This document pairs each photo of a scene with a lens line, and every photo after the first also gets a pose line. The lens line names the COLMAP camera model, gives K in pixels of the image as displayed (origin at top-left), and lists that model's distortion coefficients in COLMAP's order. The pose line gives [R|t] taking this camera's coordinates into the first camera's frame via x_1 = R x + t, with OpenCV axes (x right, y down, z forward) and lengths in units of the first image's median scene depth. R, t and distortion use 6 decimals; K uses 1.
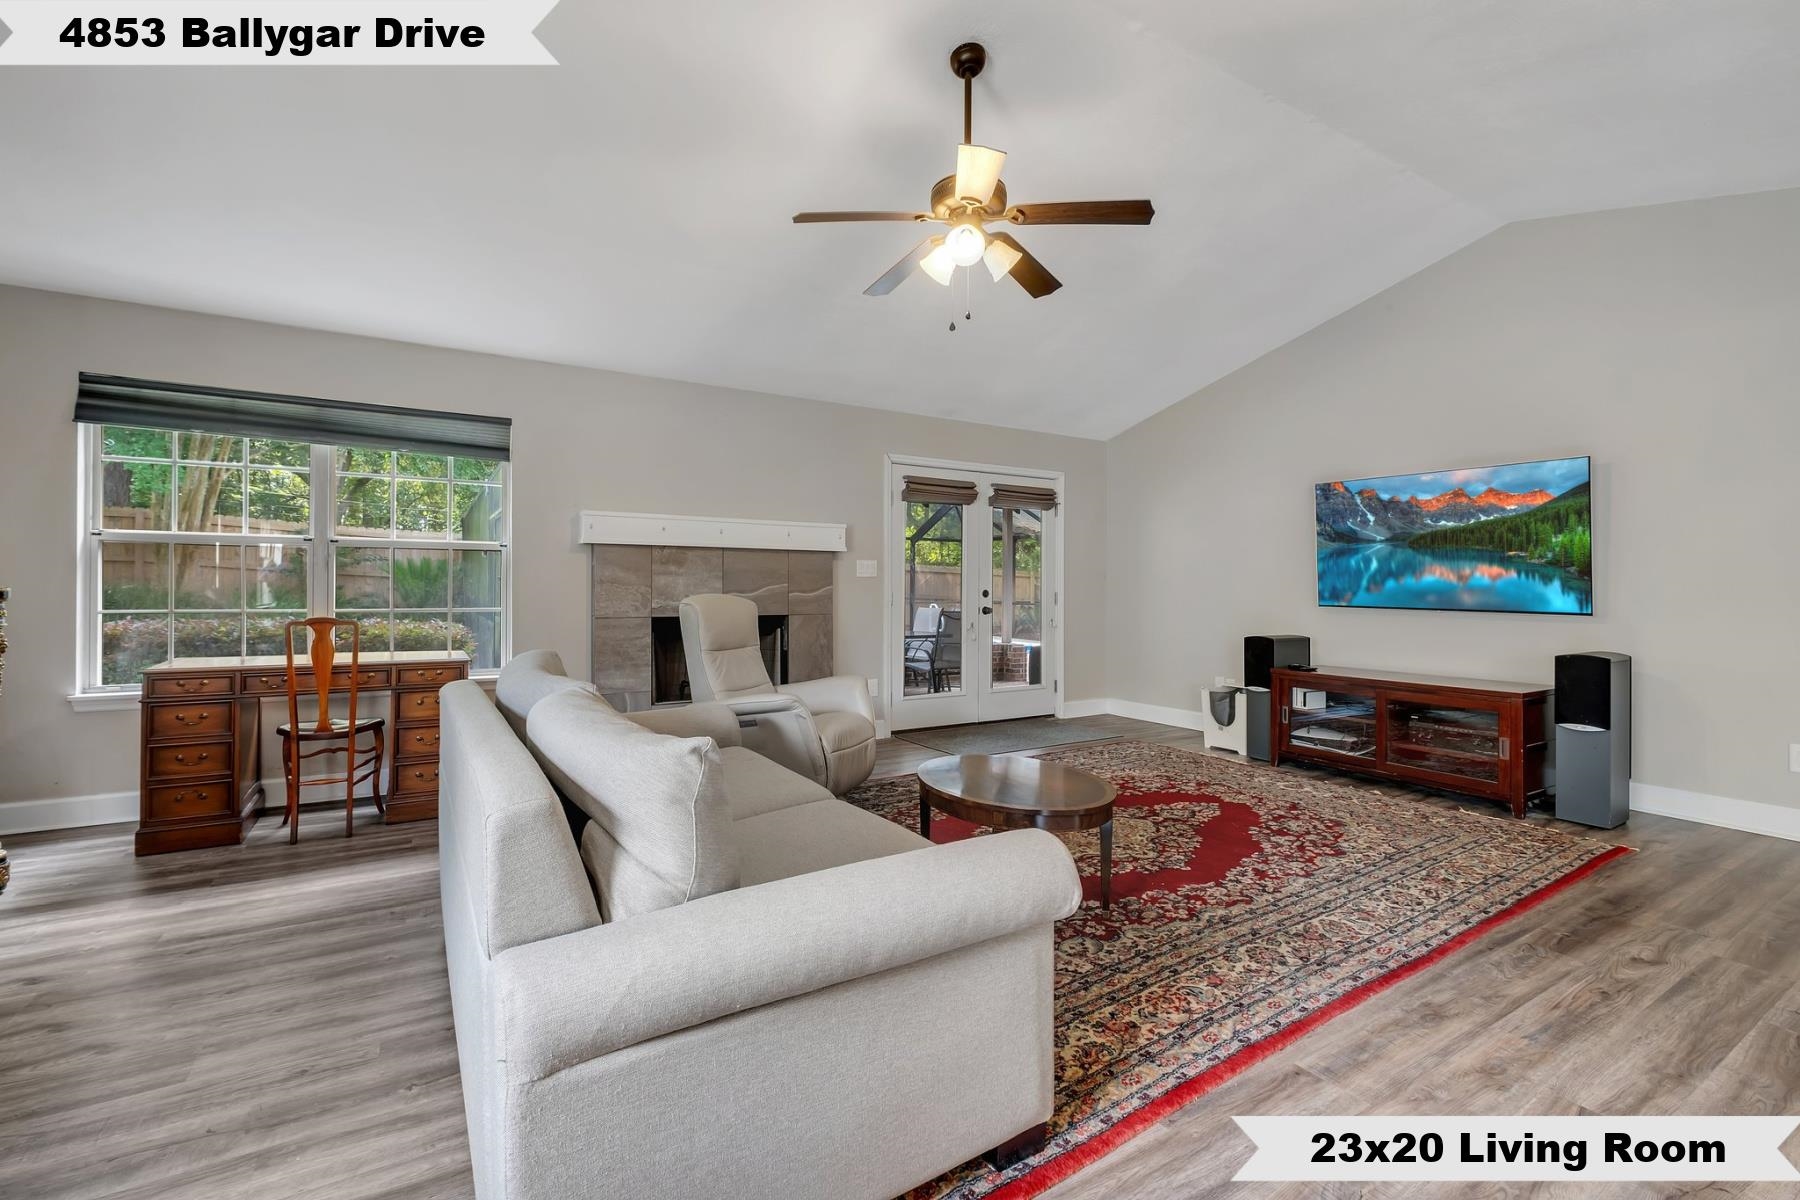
lens RADIAL K [[774.1, 0, 898.6], [0, 774.1, 589.9], [0, 0, 1]] dist [-0.000880, 0.000415]
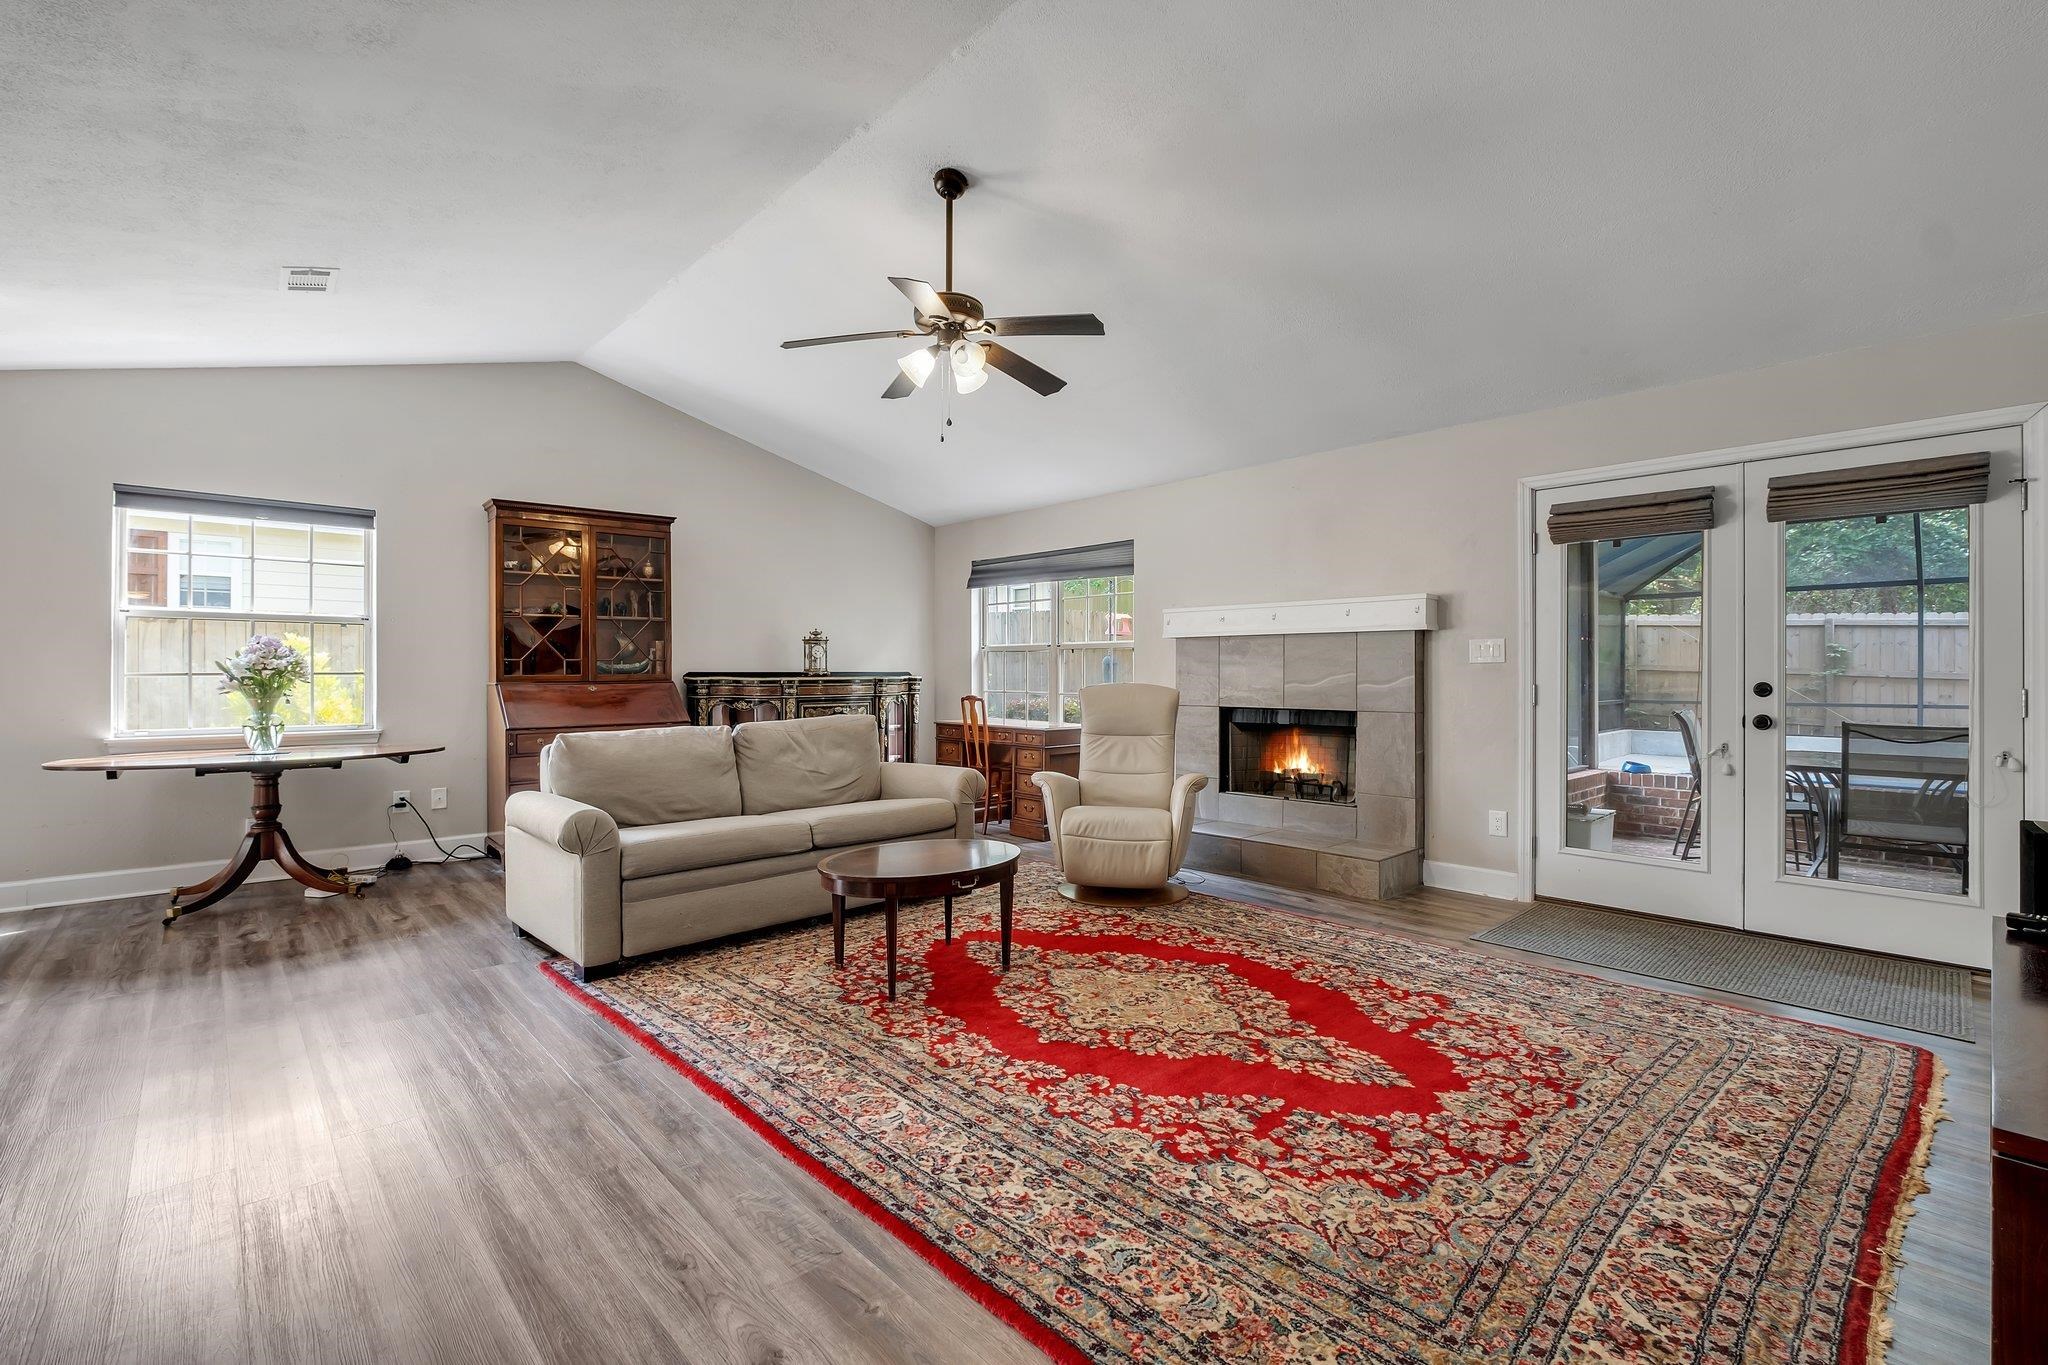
lens RADIAL K [[880.8, 0, 1024.1], [0, 880.8, 681.7], [0, 0, 1]] dist [-0.000880, 0.000415]
pose [[0.204391, 0.005810, -0.978872, 1.257652], [-0.006686, 0.999967, 0.004540, -0.001143], [0.978866, 0.005616, 0.204423, 0.821874]]
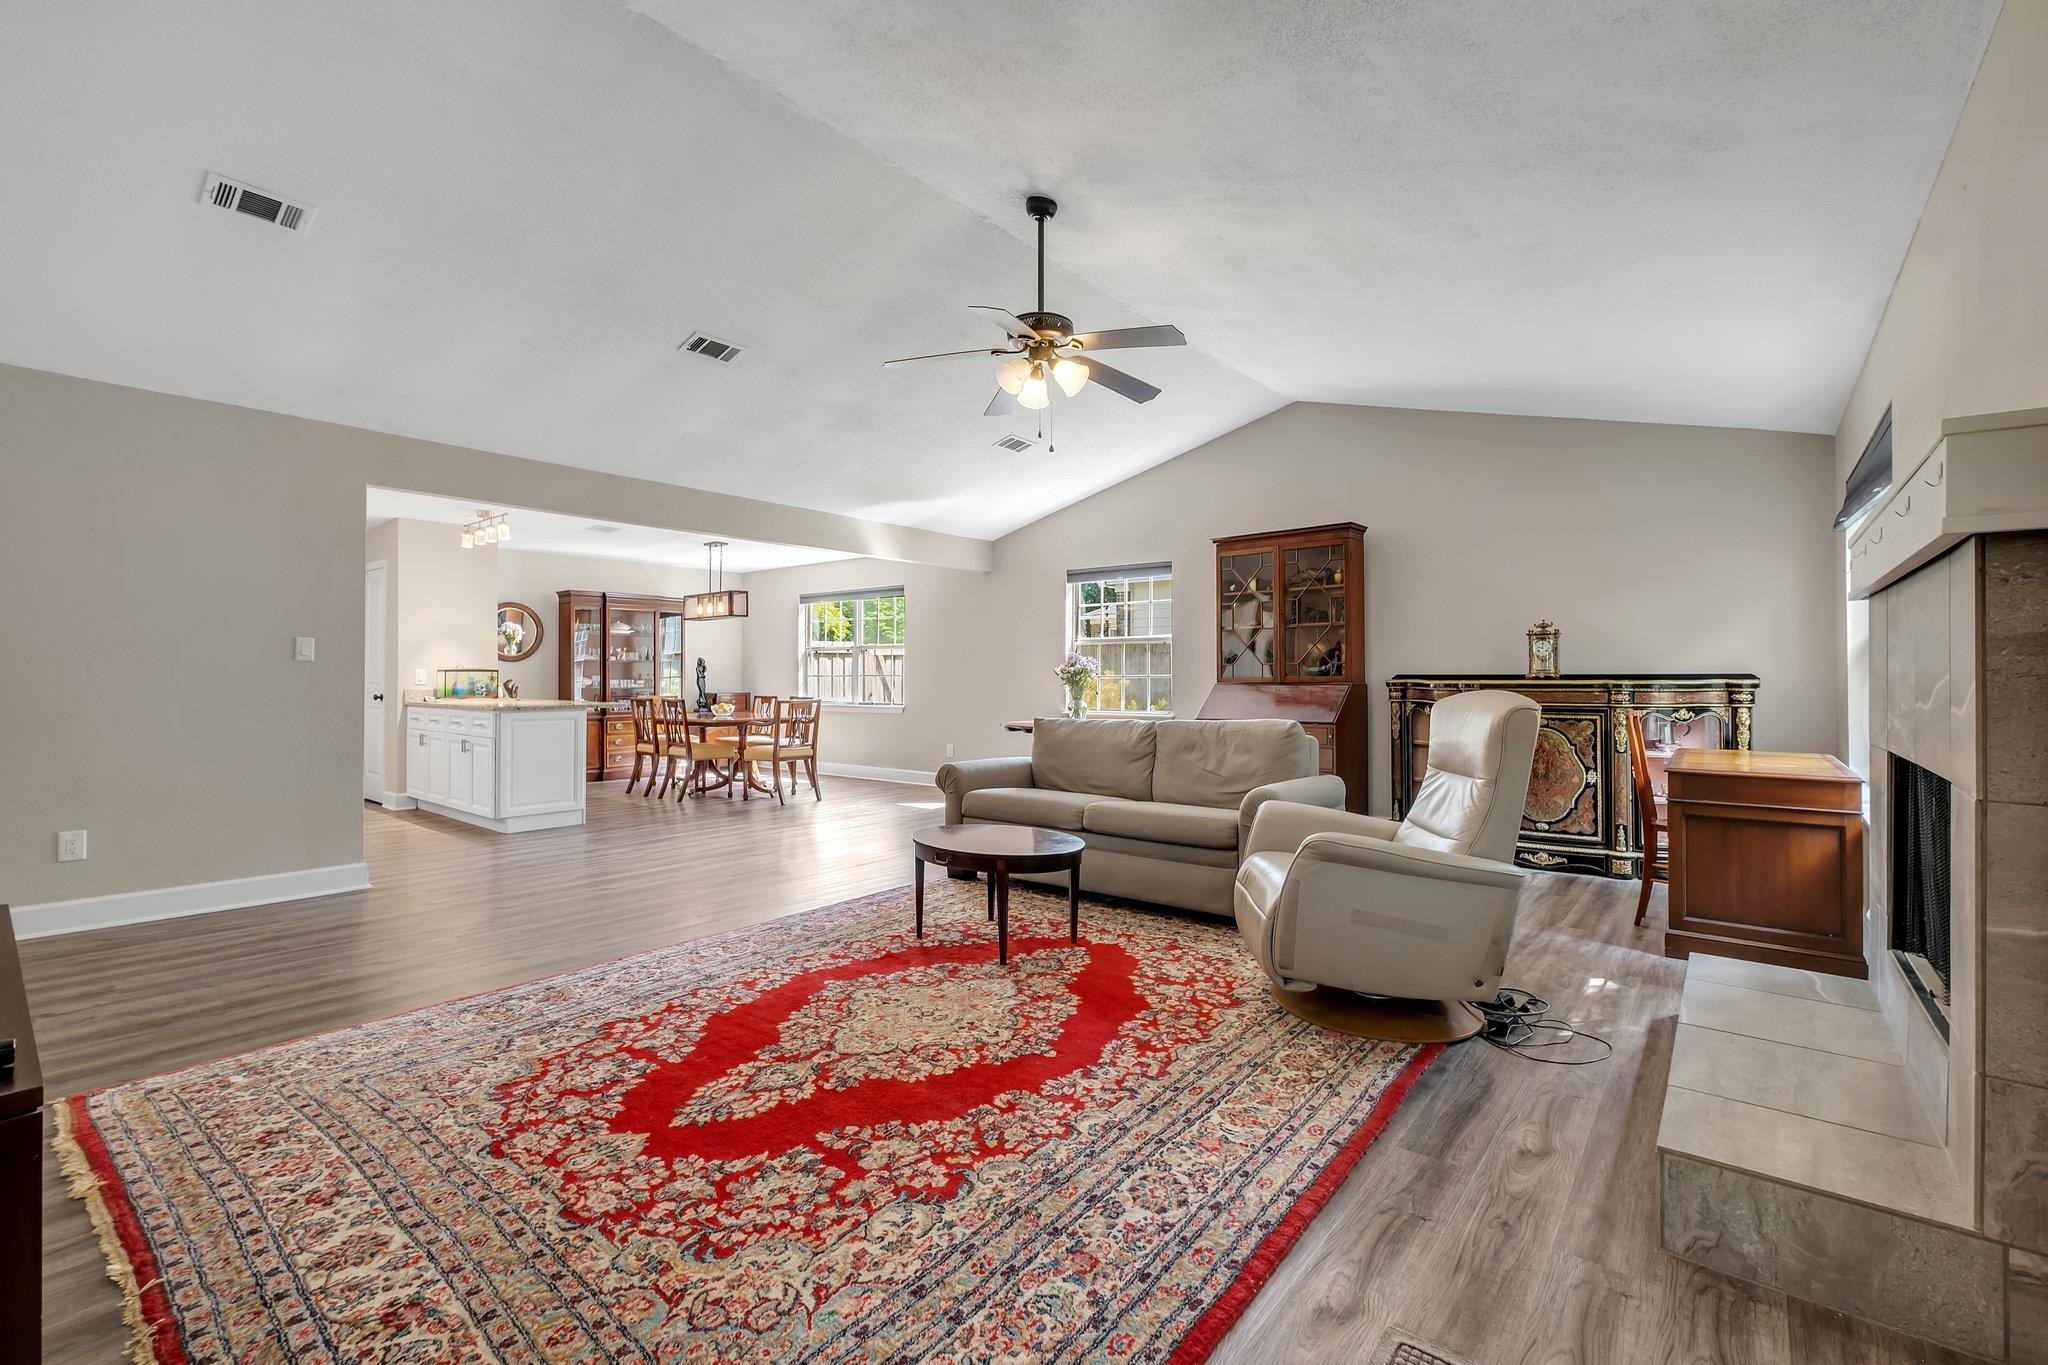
lens RADIAL K [[880.8, 0, 1024.7], [0, 880.8, 667.9], [0, 0, 1]] dist [-0.000880, 0.000415]
pose [[-0.940593, -0.007936, -0.339444, 0.524181], [-0.006531, 0.999965, -0.005279, -0.008543], [0.339474, -0.002749, -0.940611, 2.117927]]
